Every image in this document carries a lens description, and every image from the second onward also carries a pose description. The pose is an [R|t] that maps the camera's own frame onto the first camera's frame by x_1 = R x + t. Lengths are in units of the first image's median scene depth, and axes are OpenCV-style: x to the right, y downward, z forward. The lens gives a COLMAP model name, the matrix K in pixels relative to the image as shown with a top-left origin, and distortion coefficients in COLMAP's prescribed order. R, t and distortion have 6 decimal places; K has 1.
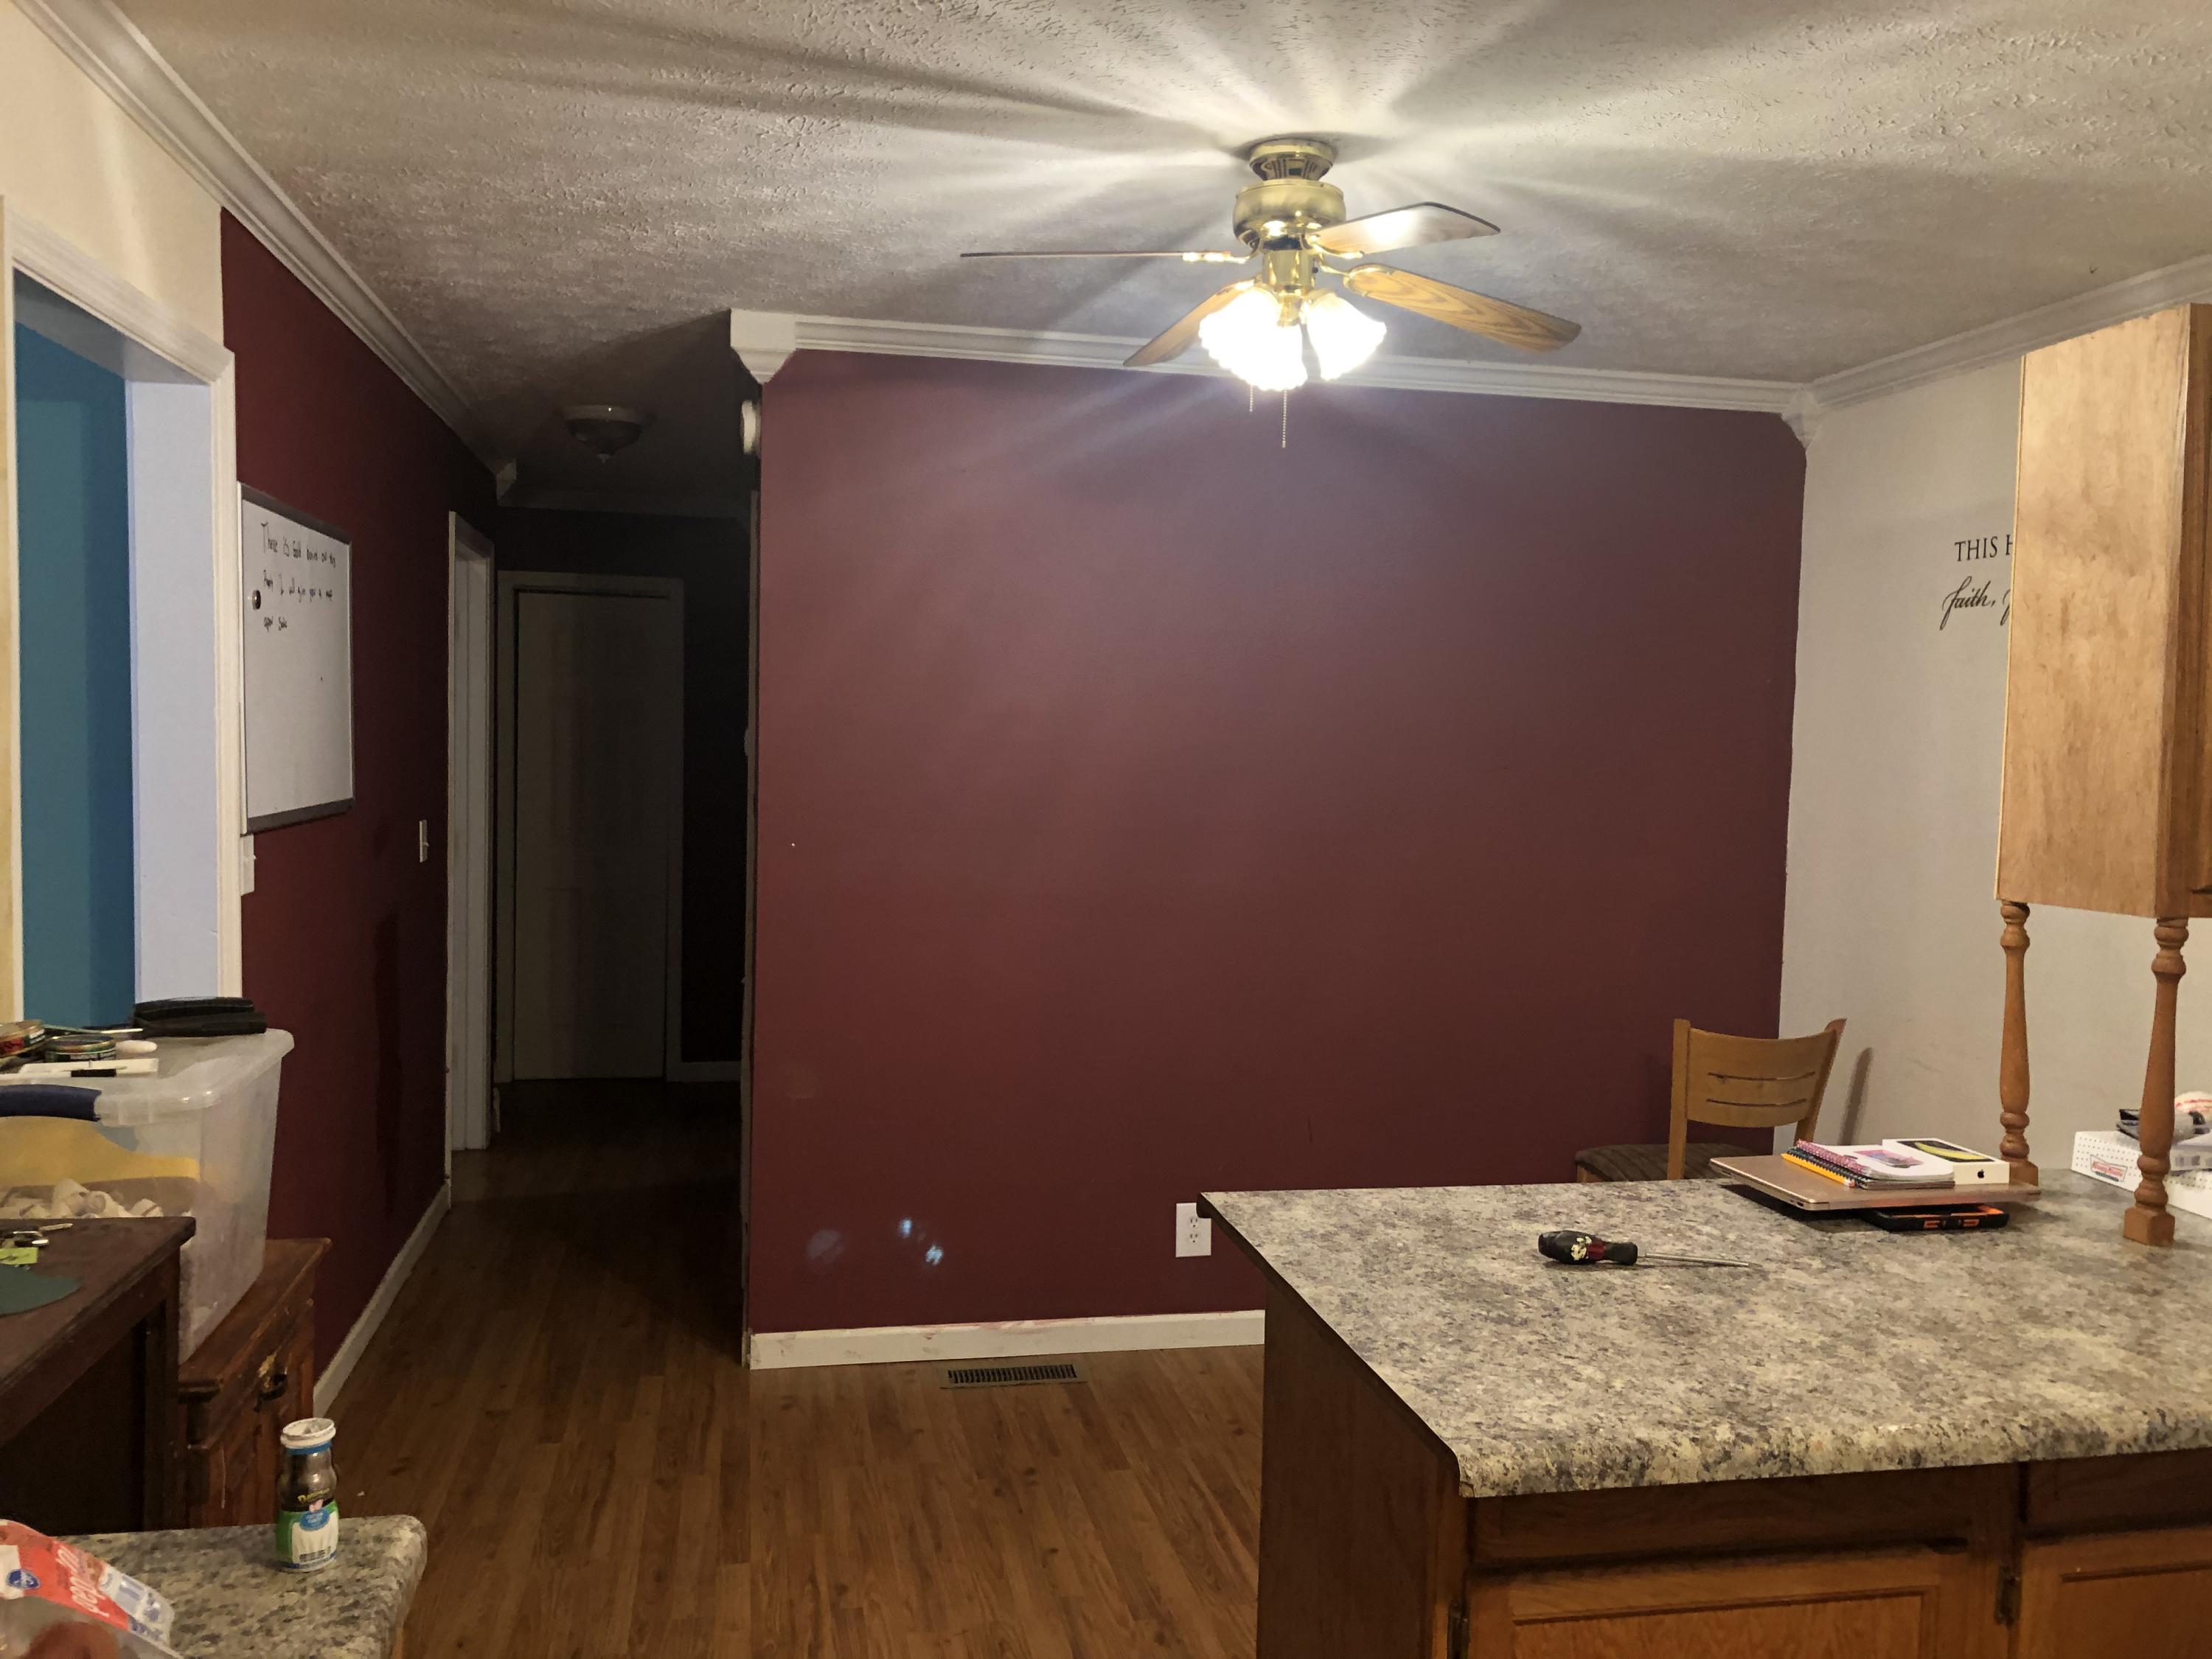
lens RADIAL K [[1816.0, 0, 1106.0], [0, 1816.0, 829.5], [0, 0, 1]] dist [0.022406, 0.014715]
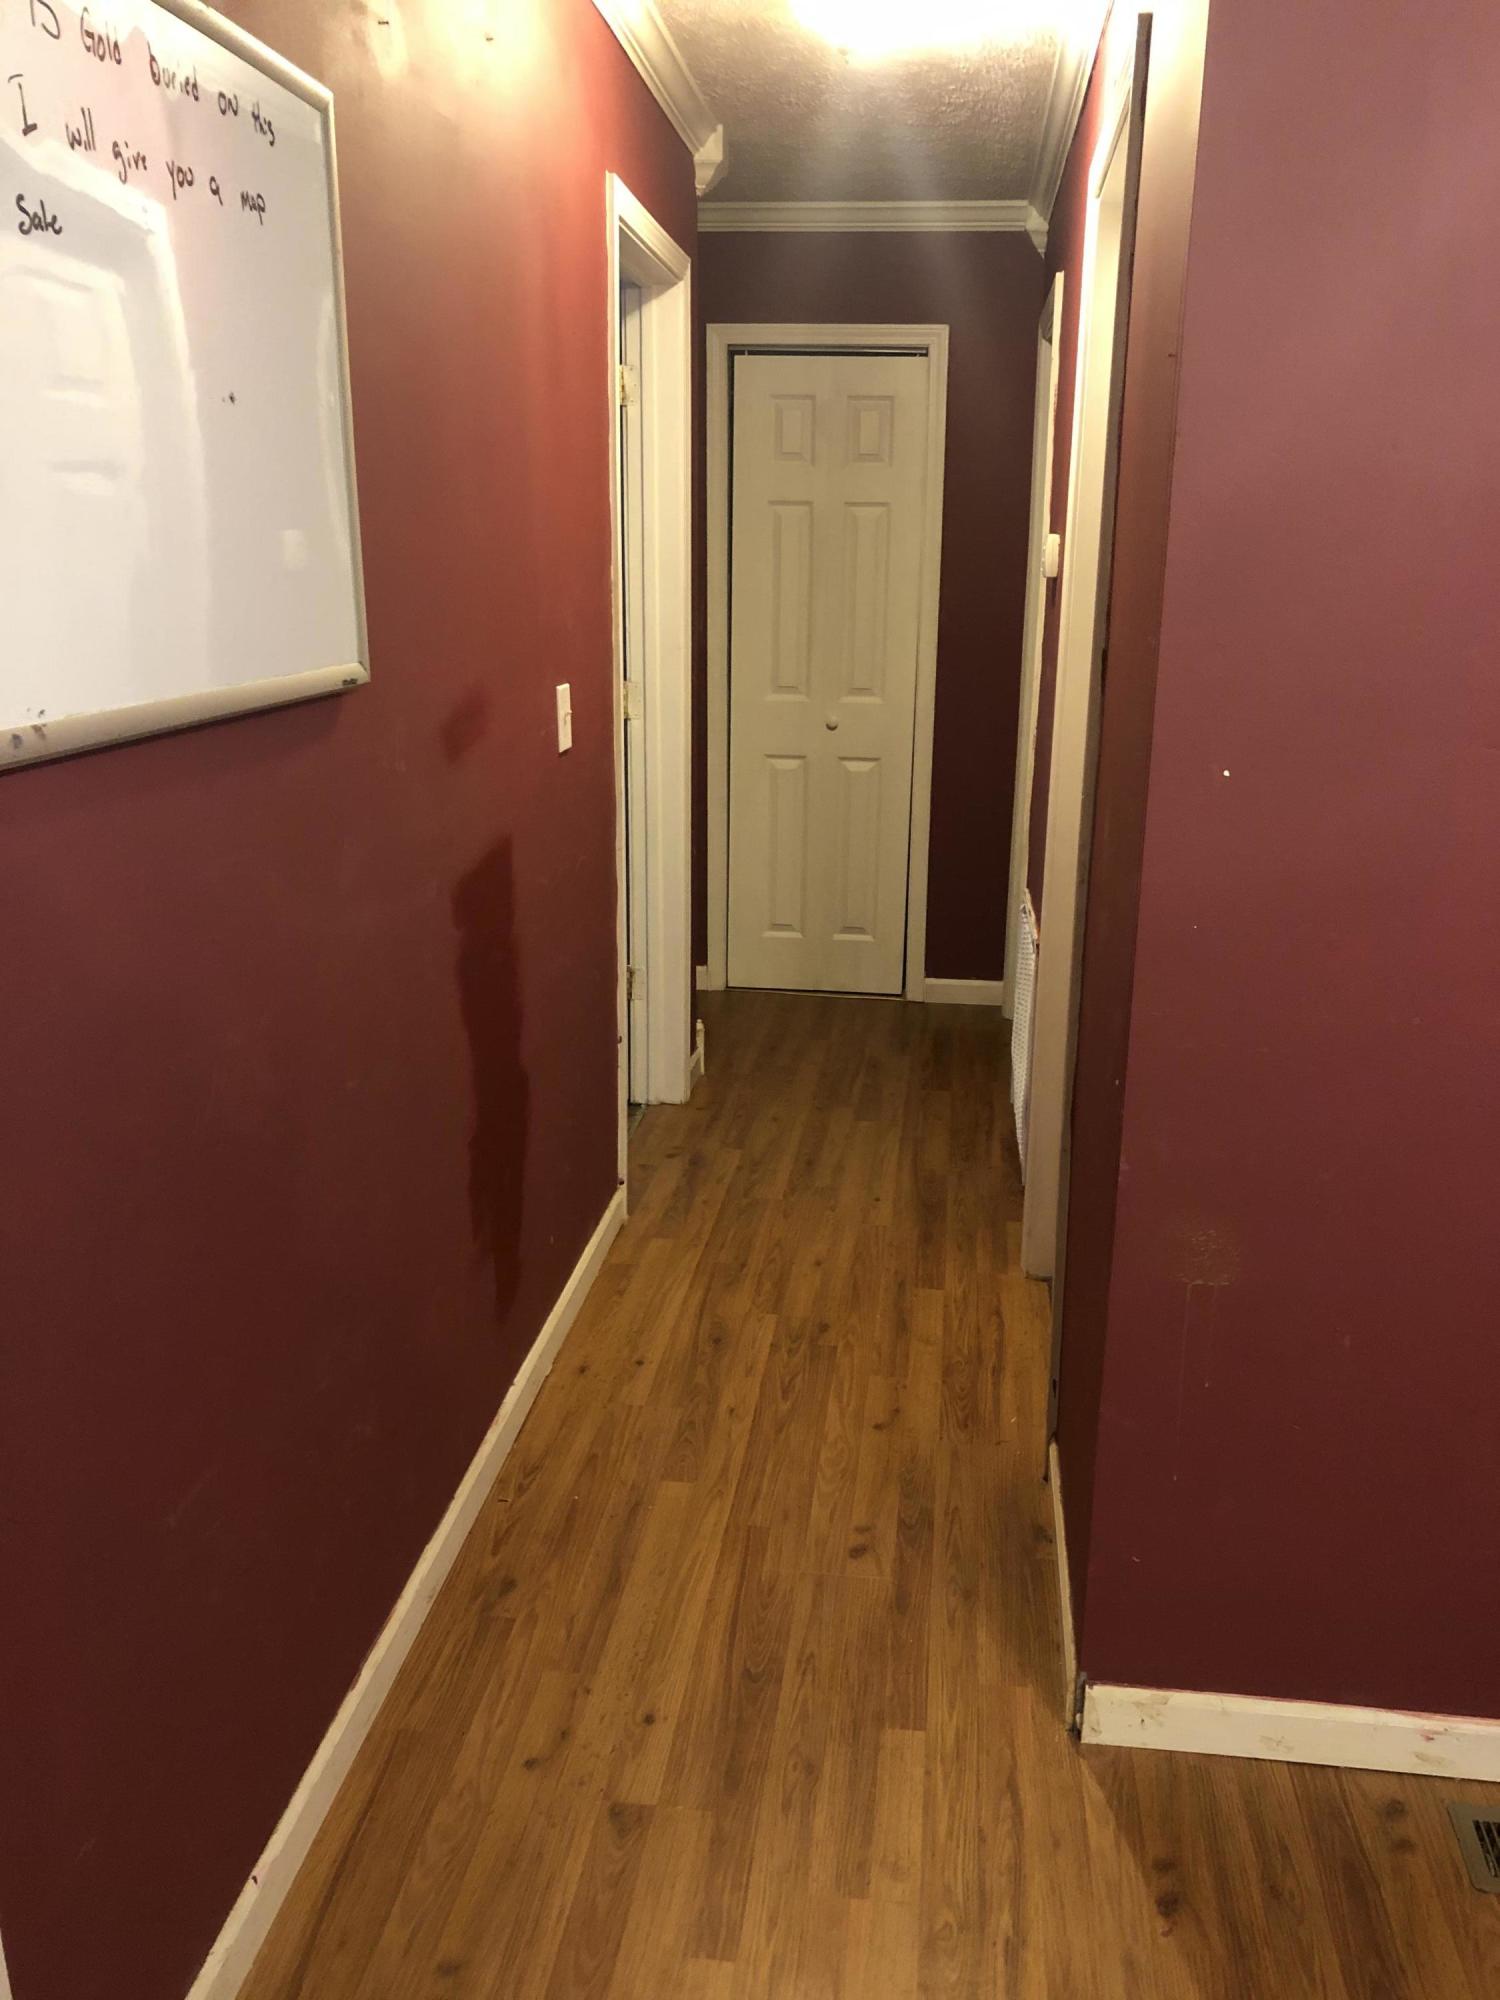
lens RADIAL K [[1641.9, 0, 750.0], [0, 1641.9, 1000.0], [0, 0, 1]] dist [0.022406, 0.014715]
pose [[0.948827, 0.074259, -0.306940, -0.124060], [-0.010193, 0.978654, 0.205260, -0.014758], [0.315631, -0.191628, 0.929331, 0.446511]]
